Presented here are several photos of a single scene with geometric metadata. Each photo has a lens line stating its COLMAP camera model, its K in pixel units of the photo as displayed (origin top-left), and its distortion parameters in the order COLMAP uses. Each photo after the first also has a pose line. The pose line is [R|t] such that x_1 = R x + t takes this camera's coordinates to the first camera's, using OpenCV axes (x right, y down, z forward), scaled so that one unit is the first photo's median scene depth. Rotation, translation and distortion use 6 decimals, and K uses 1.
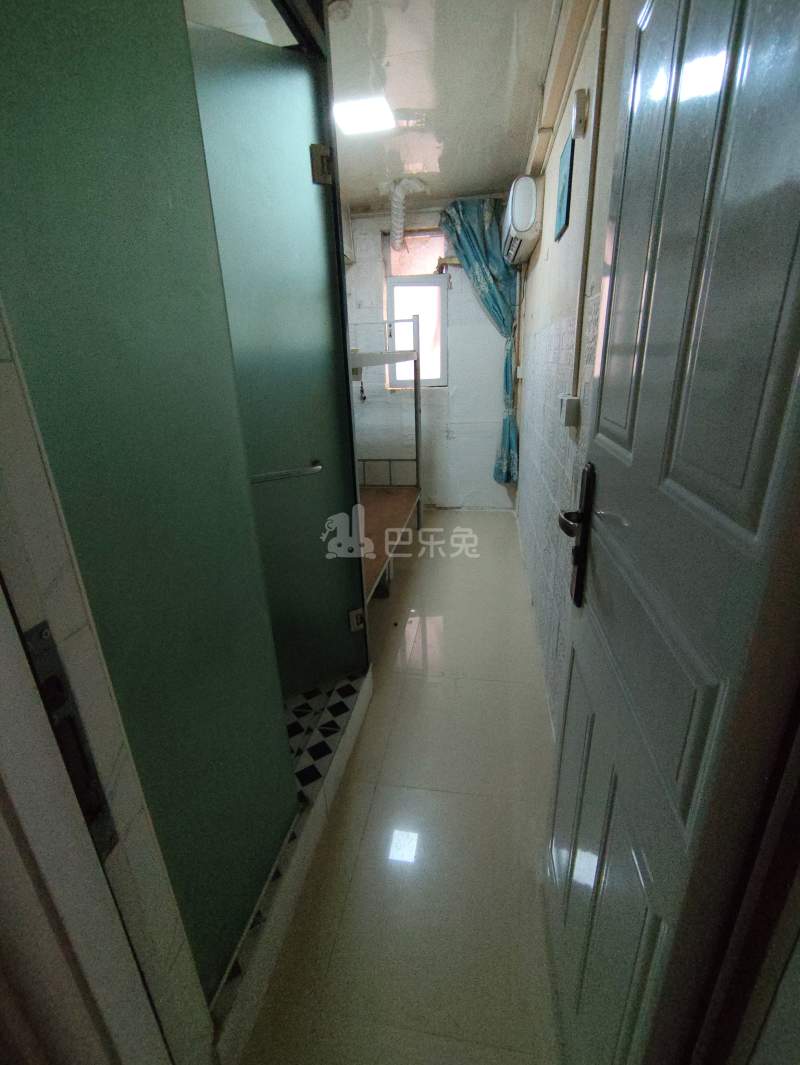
lens RADIAL K [[482.0, 0, 403.0], [0, 482.0, 530.5], [0, 0, 1]] dist [-0.016703, 0.001395]
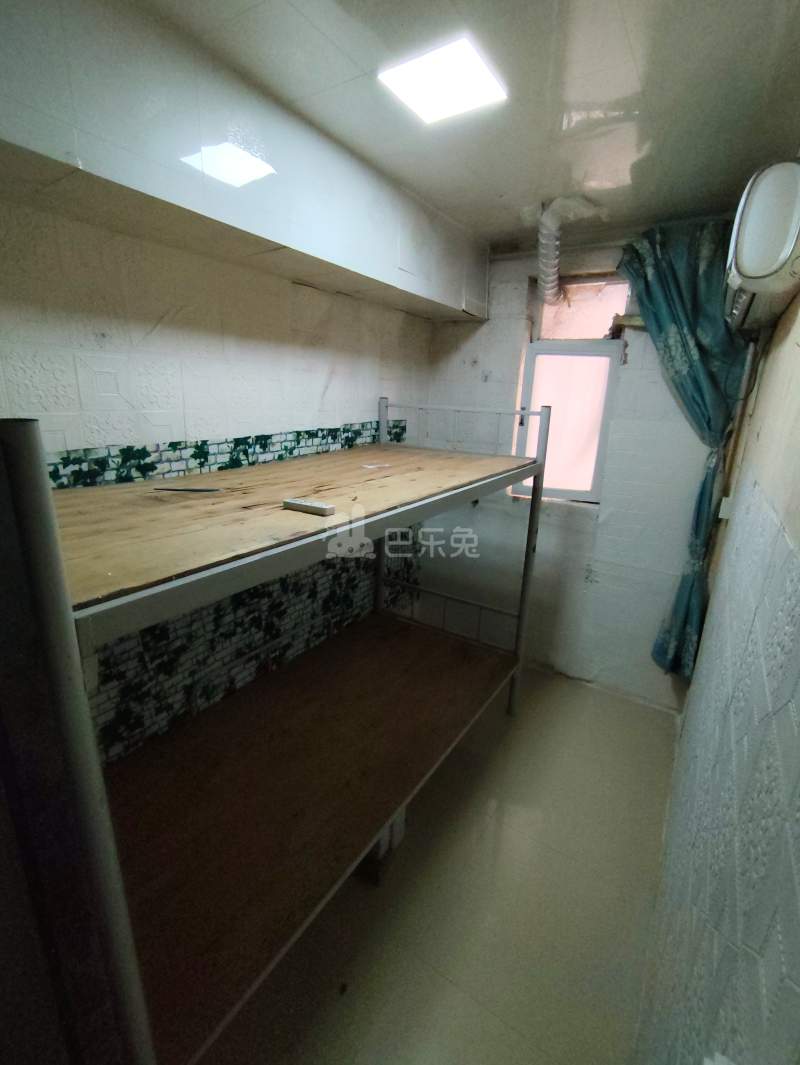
lens RADIAL K [[482.0, 0, 398.7], [0, 482.0, 538.2], [0, 0, 1]] dist [-0.016703, 0.001395]
pose [[0.910618, 0.174248, -0.374717, 0.108687], [-0.191641, 0.981421, -0.009342, -0.218826], [0.366127, 0.080318, 0.927092, 0.327927]]
